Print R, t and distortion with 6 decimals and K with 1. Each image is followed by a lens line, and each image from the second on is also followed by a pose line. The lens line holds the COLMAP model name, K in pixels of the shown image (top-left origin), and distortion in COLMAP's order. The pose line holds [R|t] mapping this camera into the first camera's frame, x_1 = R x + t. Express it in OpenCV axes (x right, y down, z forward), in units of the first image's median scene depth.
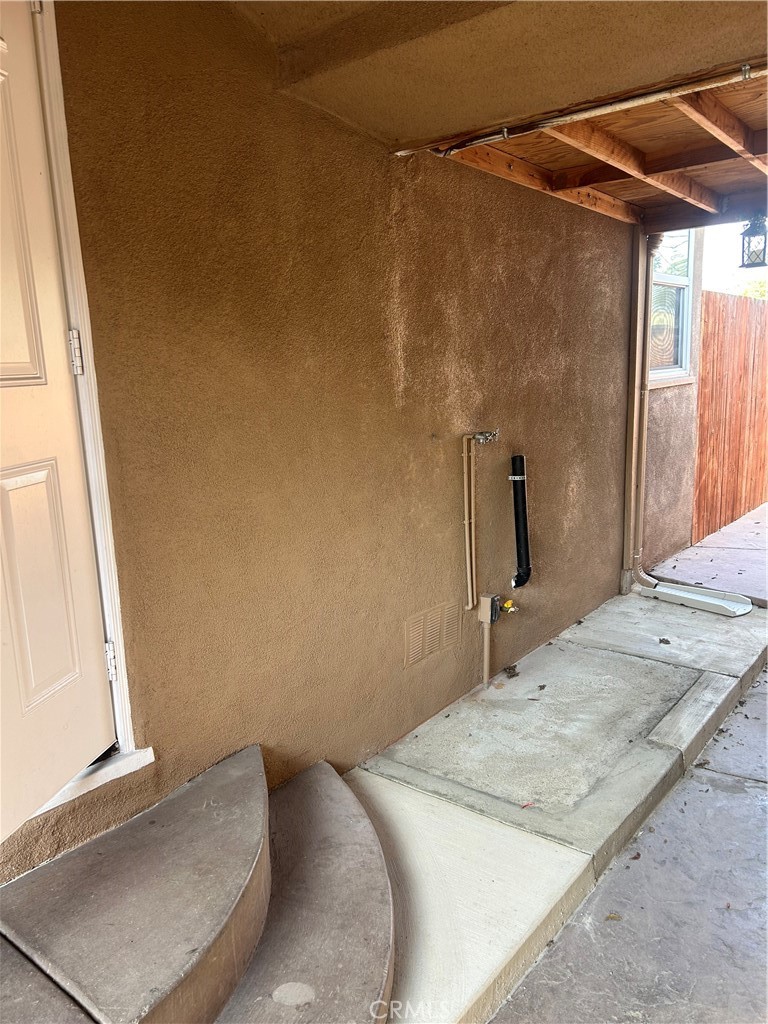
lens RADIAL K [[771.5, 0, 387.2], [0, 771.5, 508.7], [0, 0, 1]] dist [0.043317, -0.037114]
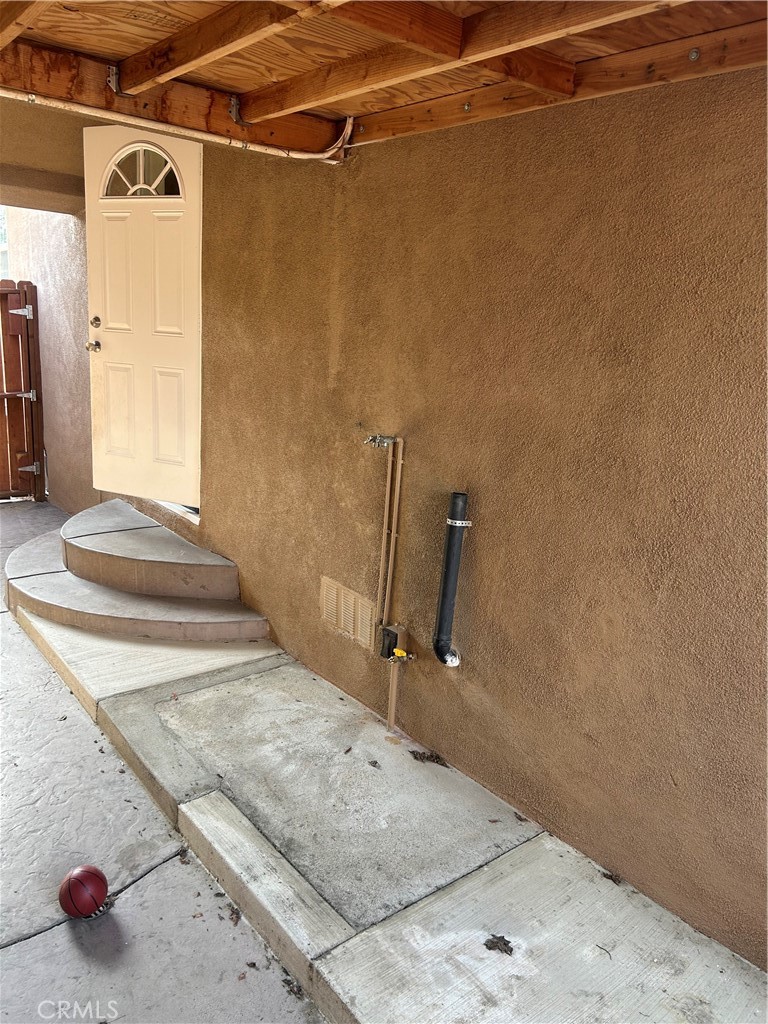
lens RADIAL K [[771.5, 0, 385.6], [0, 771.5, 515.2], [0, 0, 1]] dist [0.043317, -0.037114]
pose [[-0.232307, 0.239939, -0.942583, 1.016803], [-0.240397, 0.924865, 0.294676, -0.285542], [0.942466, 0.295049, -0.157172, 1.198382]]
